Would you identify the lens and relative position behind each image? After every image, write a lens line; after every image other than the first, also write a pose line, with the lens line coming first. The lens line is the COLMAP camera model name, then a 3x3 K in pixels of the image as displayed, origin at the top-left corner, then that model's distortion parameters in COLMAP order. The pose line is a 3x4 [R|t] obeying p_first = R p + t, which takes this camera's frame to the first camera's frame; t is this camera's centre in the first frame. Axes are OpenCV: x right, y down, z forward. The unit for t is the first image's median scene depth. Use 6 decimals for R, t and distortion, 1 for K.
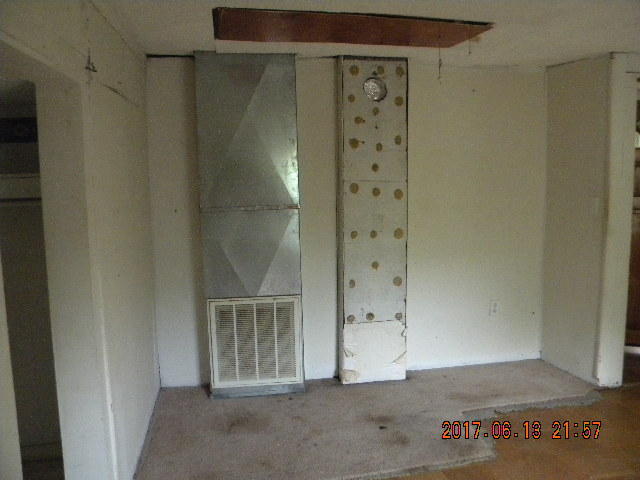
lens RADIAL K [[537.4, 0, 320.0], [0, 537.4, 240.0], [0, 0, 1]] dist [-0.174132, 0.133354]
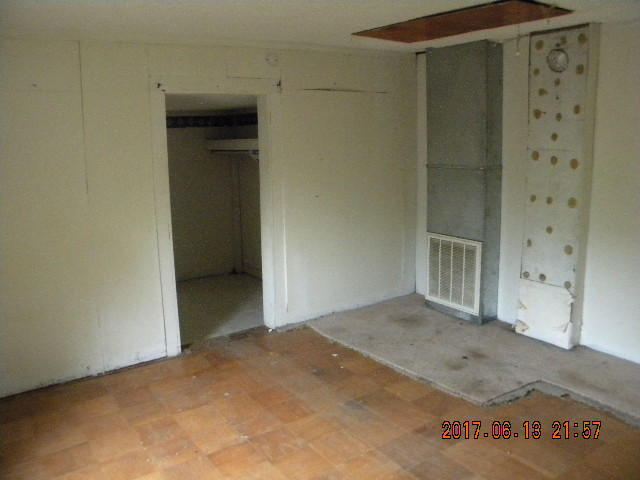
lens RADIAL K [[537.4, 0, 320.0], [0, 537.4, 240.0], [0, 0, 1]] dist [-0.174132, 0.133354]
pose [[0.425218, 0.178015, -0.887412, 0.857986], [-0.106603, 0.983493, 0.146208, -0.037064], [0.898791, 0.032431, 0.437176, 0.154100]]
